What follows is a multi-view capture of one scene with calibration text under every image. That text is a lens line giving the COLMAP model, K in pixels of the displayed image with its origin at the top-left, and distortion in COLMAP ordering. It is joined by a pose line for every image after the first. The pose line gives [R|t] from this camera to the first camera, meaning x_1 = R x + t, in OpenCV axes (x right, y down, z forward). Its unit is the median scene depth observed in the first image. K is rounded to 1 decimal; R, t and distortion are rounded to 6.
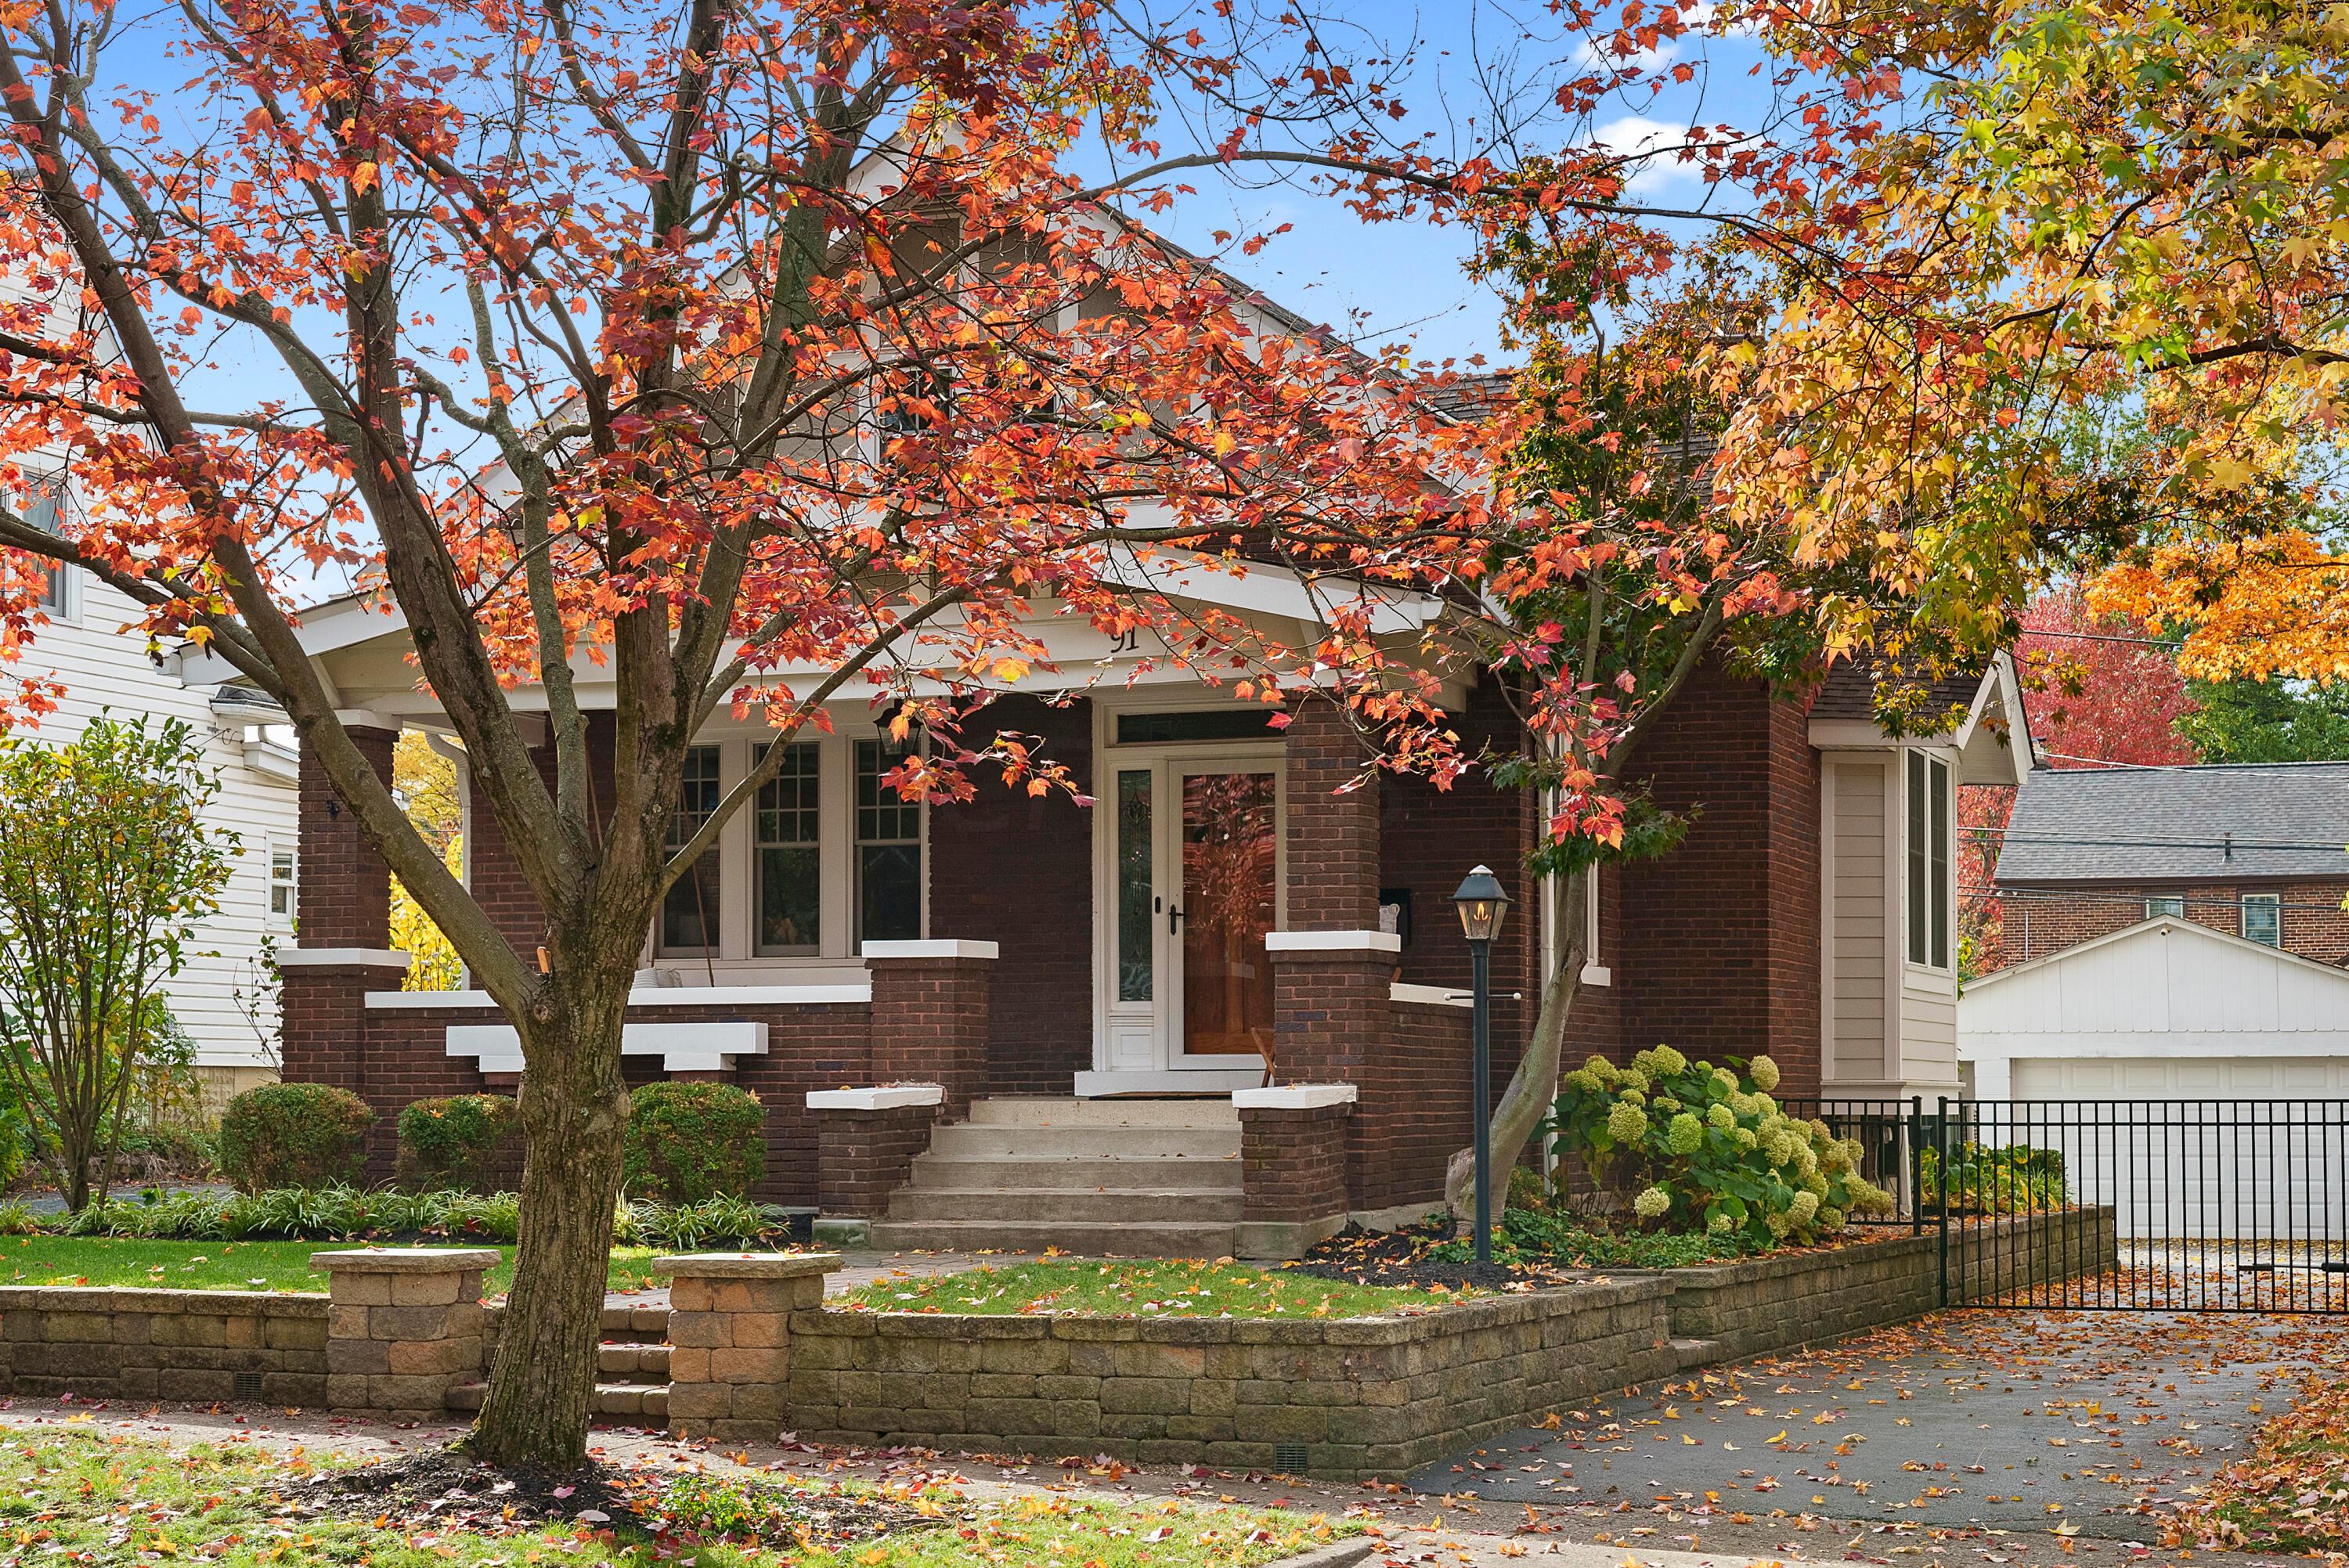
lens RADIAL K [[4201.9, 0, 1173.8], [0, 4201.9, 788.6], [0, 0, 1]] dist [0.063334, 0.000000]
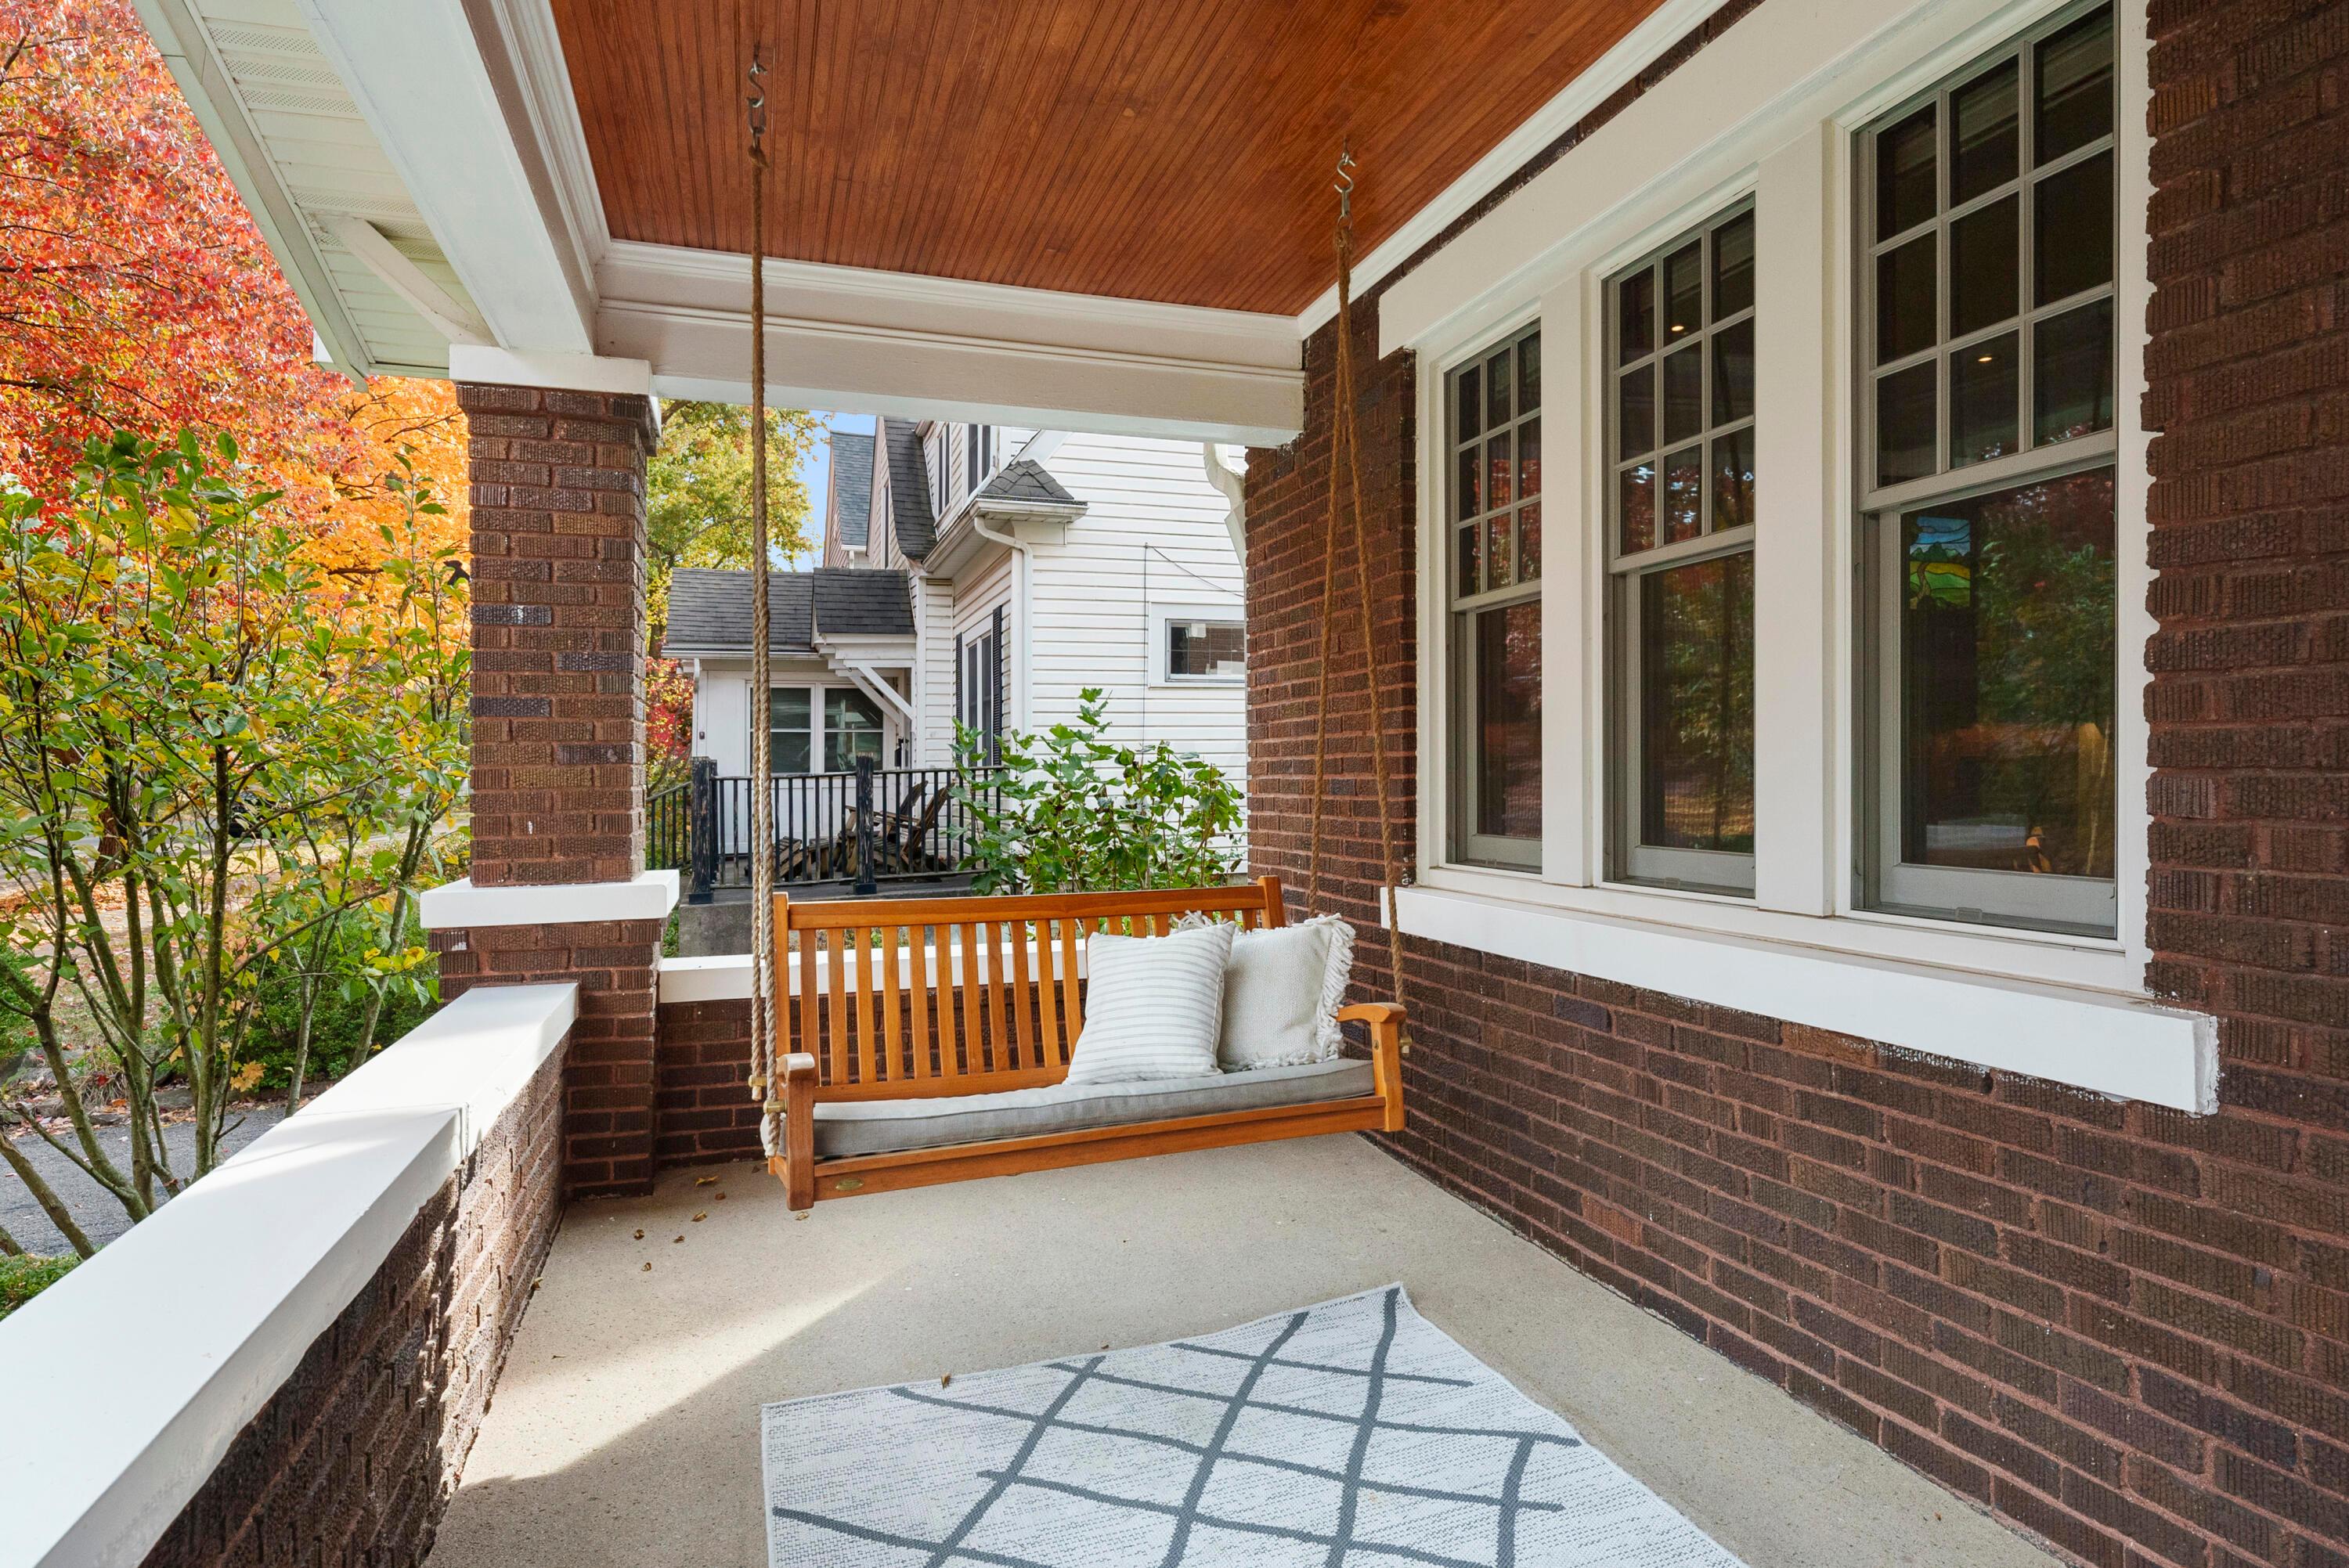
lens RADIAL K [[1294.5, 0, 1172.2], [0, 1294.5, 791.9], [0, 0, 1]] dist [0.002579, 0.000298]
pose [[0.618792, 0.003146, -0.785548, -0.038673], [0.071330, 0.995636, 0.060175, 0.025165], [0.782309, -0.093269, 0.615868, 0.966410]]
